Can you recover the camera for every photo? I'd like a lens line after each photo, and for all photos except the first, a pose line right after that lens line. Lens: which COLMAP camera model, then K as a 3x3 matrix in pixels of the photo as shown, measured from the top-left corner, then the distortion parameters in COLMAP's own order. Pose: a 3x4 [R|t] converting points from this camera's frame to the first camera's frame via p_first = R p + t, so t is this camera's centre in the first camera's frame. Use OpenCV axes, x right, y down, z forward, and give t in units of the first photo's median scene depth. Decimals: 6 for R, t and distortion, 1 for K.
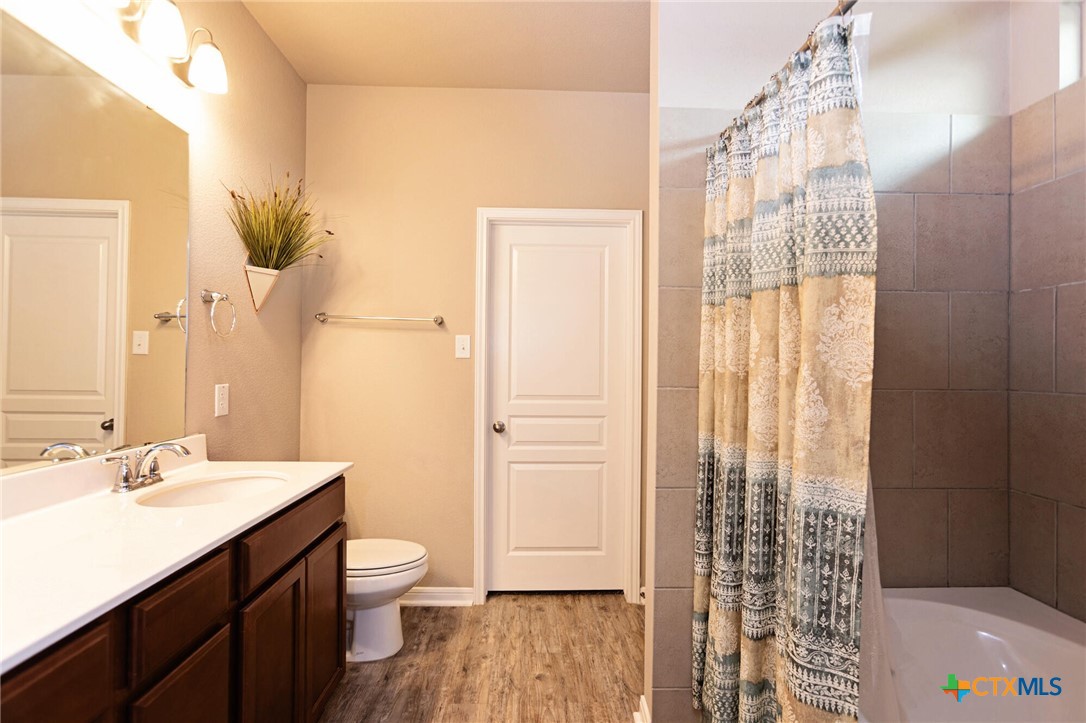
lens RADIAL K [[481.5, 0, 542.9], [0, 481.5, 358.0], [0, 0, 1]] dist [-0.003353, 0.006007]
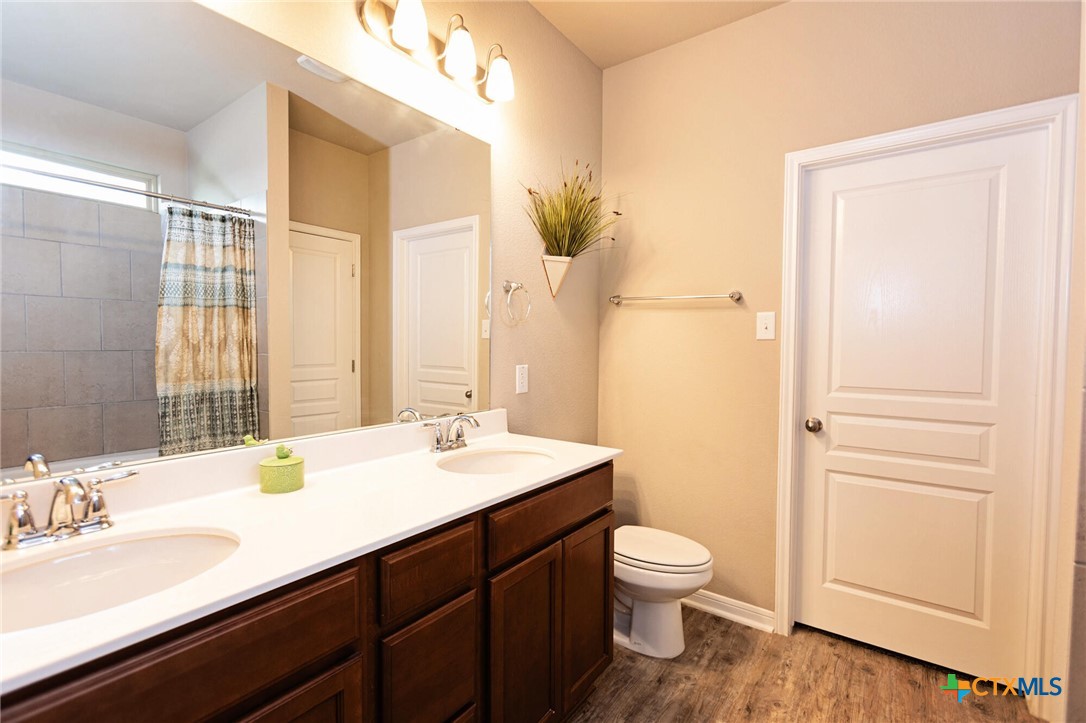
lens RADIAL K [[496.1, 0, 542.5], [0, 496.1, 358.1], [0, 0, 1]] dist [-0.005570, 0.013113]
pose [[0.799911, 0.014585, -0.599942, 0.055950], [0.008341, 0.999338, 0.035415, -0.001585], [0.600061, -0.033333, 0.799259, 0.095428]]
